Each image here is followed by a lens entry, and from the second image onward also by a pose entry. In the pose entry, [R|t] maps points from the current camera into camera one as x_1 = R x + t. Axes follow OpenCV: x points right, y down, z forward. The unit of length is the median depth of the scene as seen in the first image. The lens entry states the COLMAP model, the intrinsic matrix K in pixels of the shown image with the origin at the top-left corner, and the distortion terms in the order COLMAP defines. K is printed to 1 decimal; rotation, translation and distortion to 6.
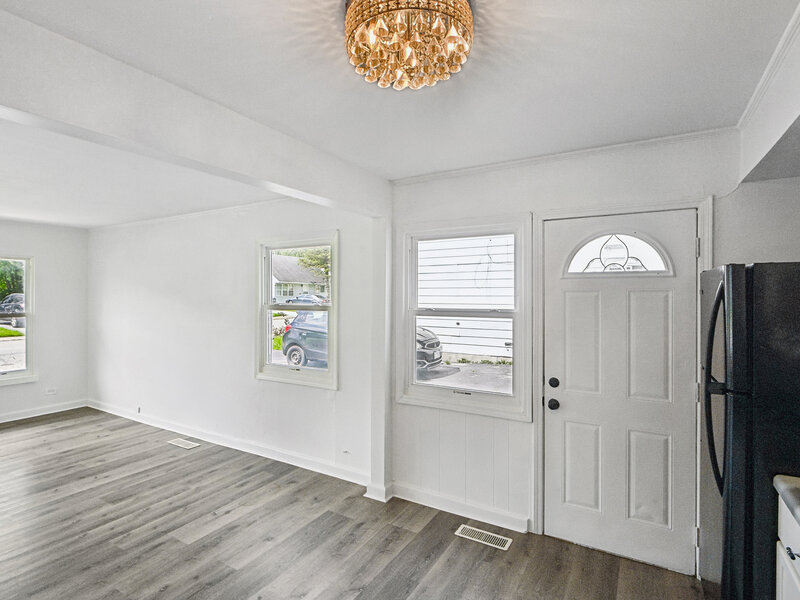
lens RADIAL K [[422.3, 0, 400.0], [0, 422.3, 300.0], [0, 0, 1]] dist [-0.012997, -0.001388]
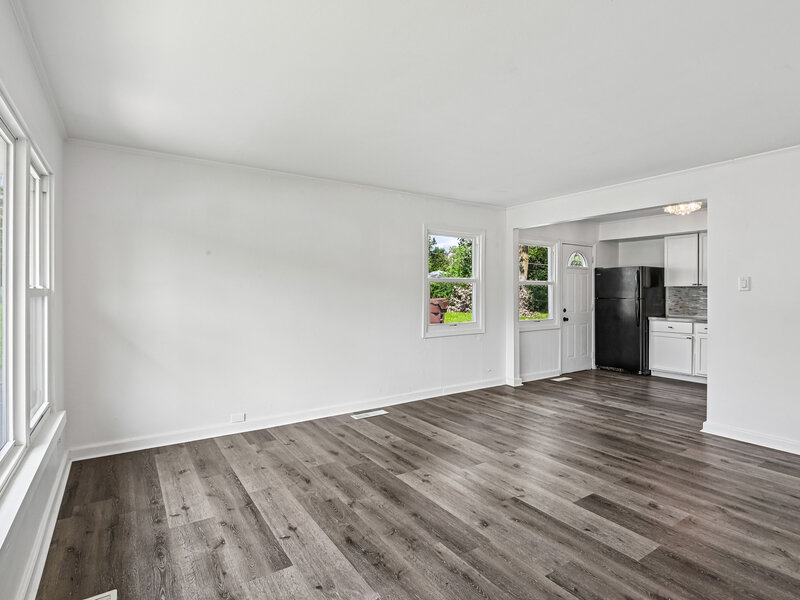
lens RADIAL K [[422.3, 0, 400.0], [0, 422.3, 300.0], [0, 0, 1]] dist [-0.012997, -0.001388]
pose [[0.427128, -0.018928, 0.903993, -1.572507], [0.011541, 0.999814, 0.015482, 0.059330], [-0.904117, 0.003821, 0.427267, 0.567646]]
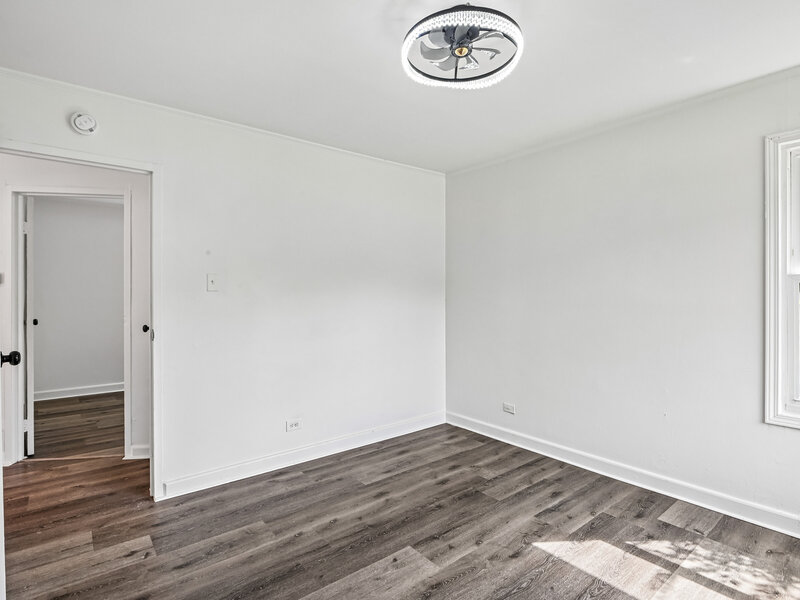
lens RADIAL K [[422.3, 0, 400.0], [0, 422.3, 300.0], [0, 0, 1]] dist [-0.012997, -0.001388]
pose [[-0.945377, -0.017123, 0.325528, -0.840965], [-0.006435, 0.999405, 0.033883, 0.051088], [-0.325914, 0.029937, -0.944925, 1.752980]]
